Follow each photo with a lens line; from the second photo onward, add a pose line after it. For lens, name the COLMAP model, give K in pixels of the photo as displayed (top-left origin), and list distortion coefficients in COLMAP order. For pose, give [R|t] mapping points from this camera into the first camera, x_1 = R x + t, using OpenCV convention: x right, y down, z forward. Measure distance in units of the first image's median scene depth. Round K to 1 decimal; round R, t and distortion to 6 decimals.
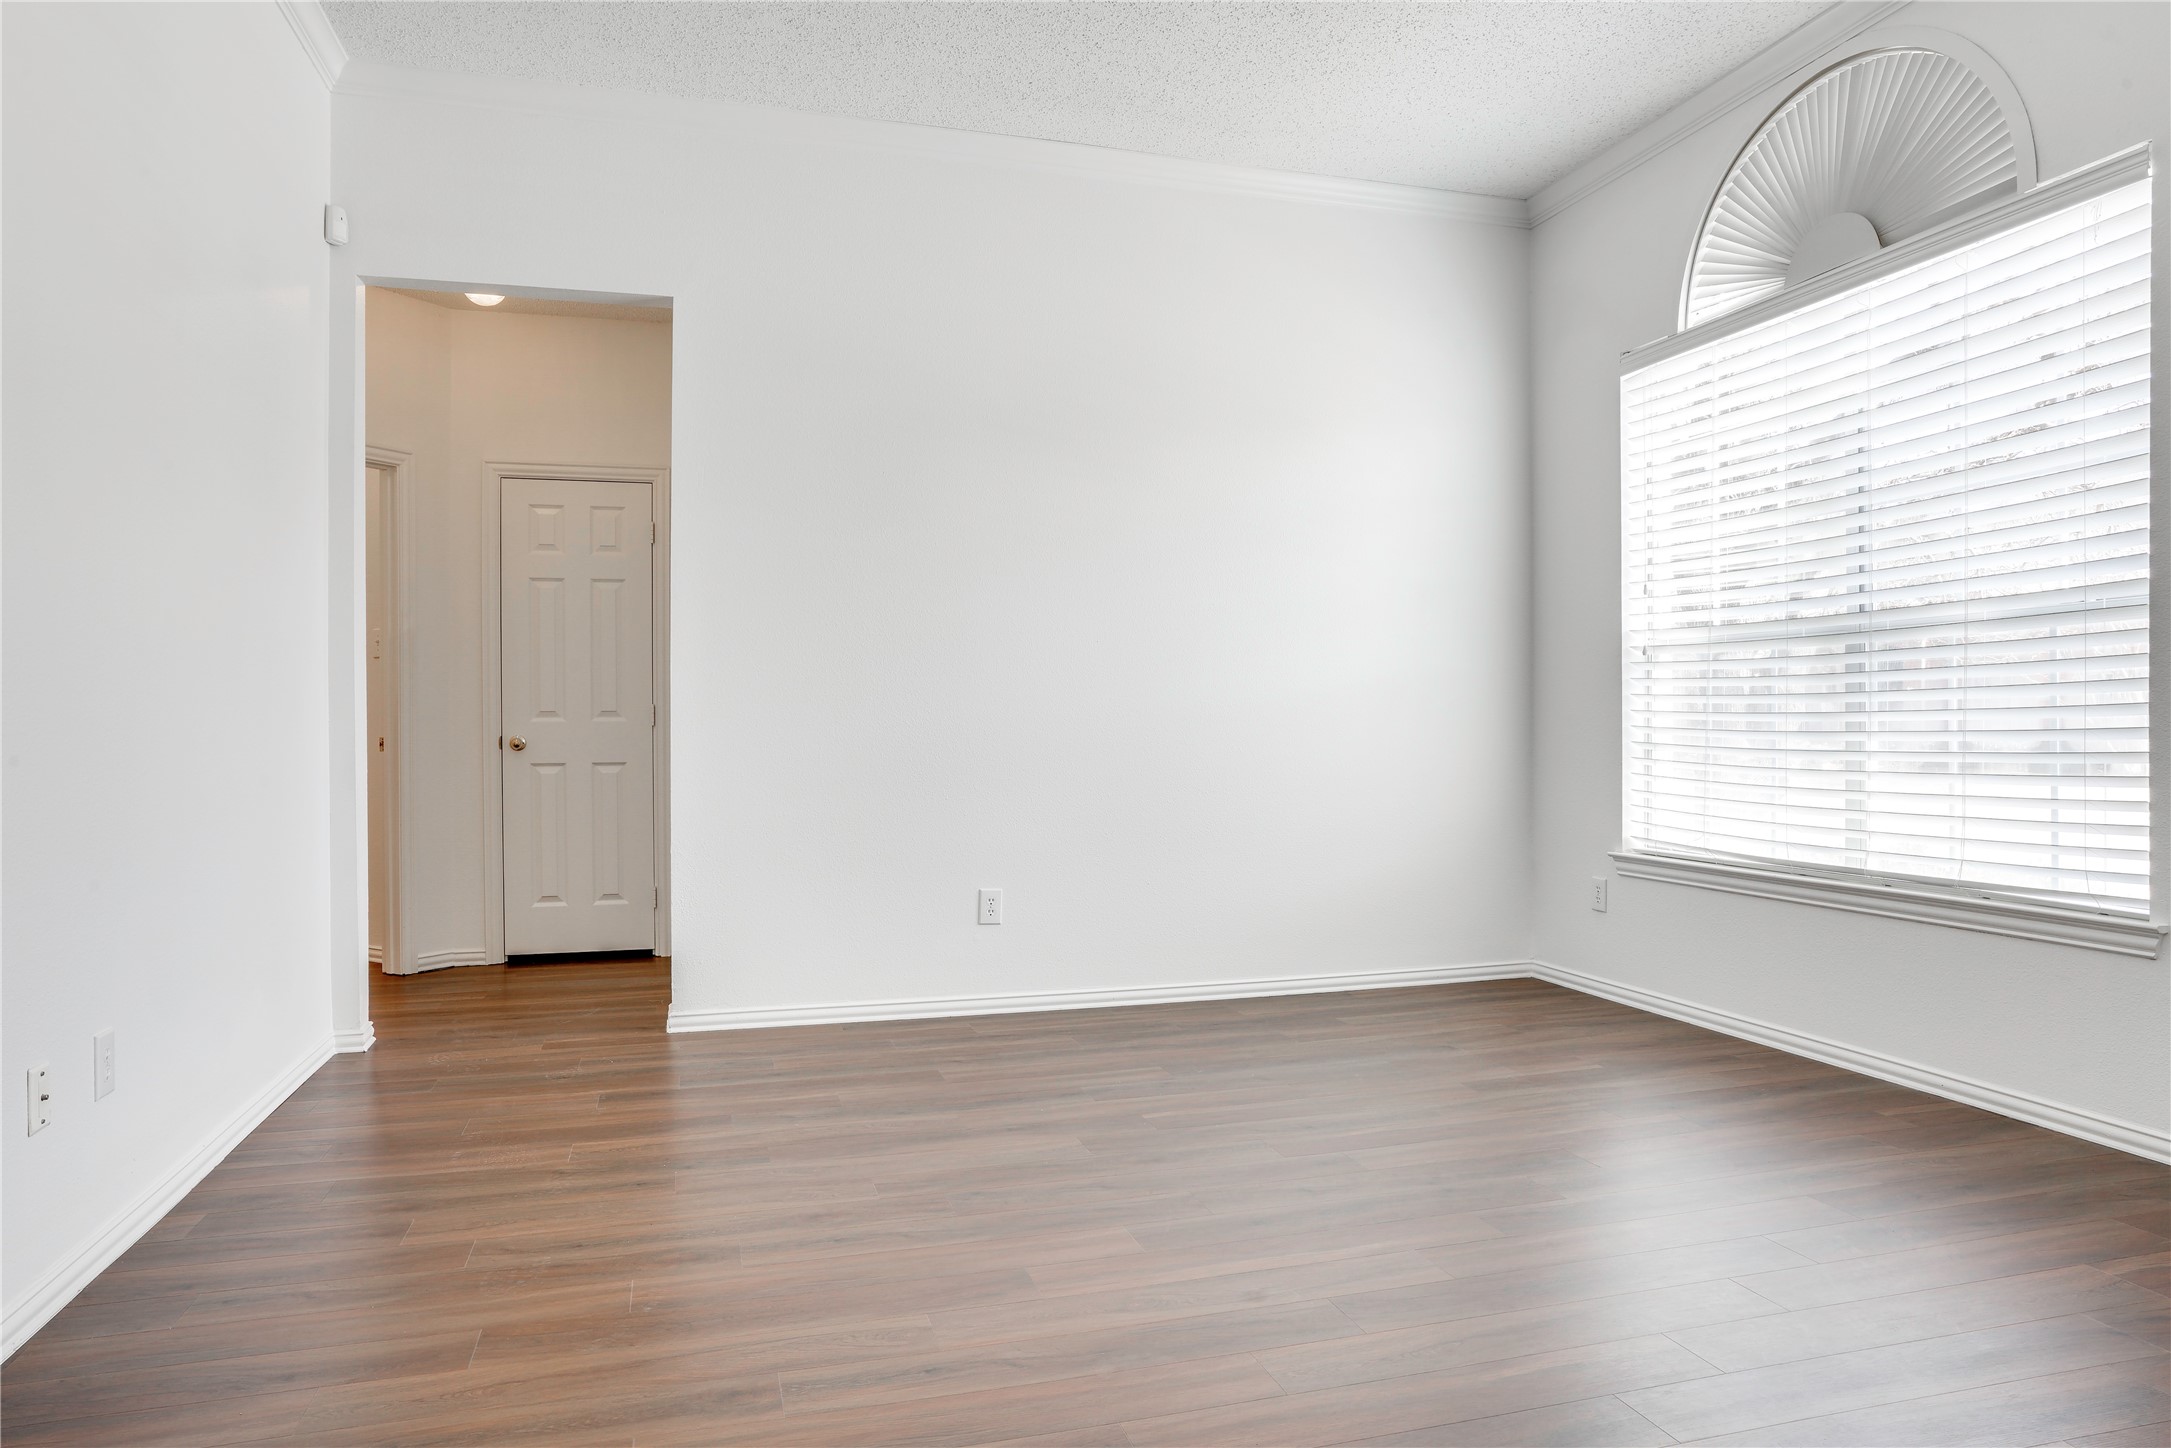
lens RADIAL K [[1310.8, 0, 1036.1], [0, 1310.8, 727.5], [0, 0, 1]] dist [-0.020470, 0.005346]
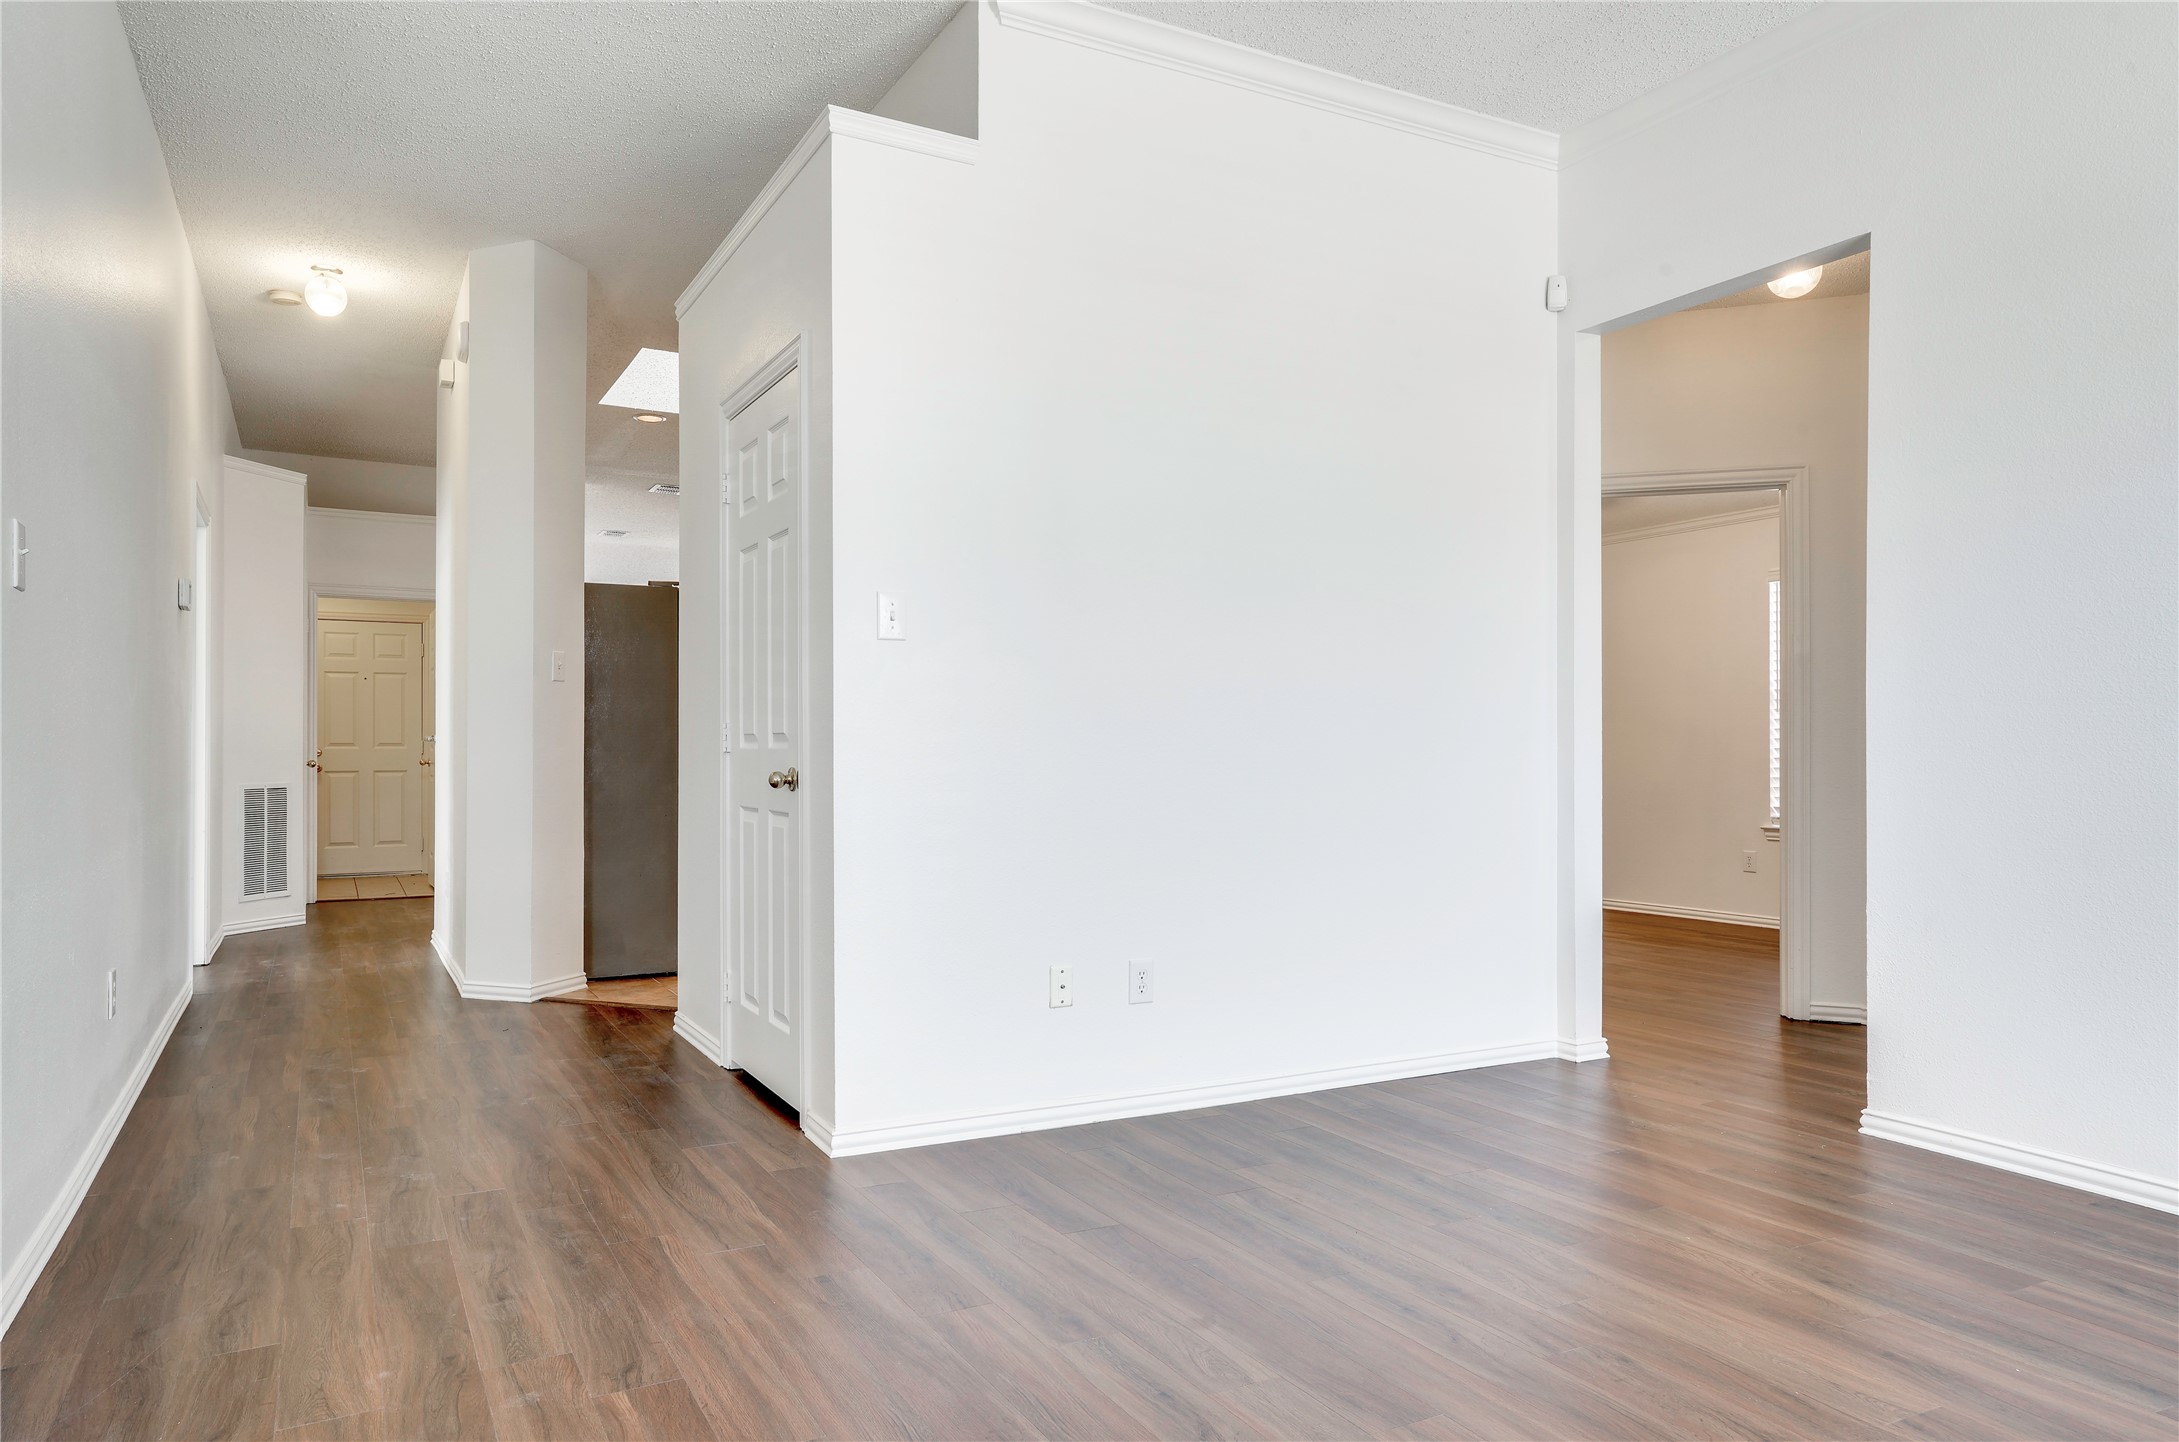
lens RADIAL K [[1375.9, 0, 1095.3], [0, 1375.9, 725.7], [0, 0, 1]] dist [0.034635, 0.004132]
pose [[0.236455, -0.015772, -0.971514, 0.528440], [-0.006531, 0.999820, -0.017821, -0.001939], [0.971620, 0.010559, 0.236310, 0.381725]]
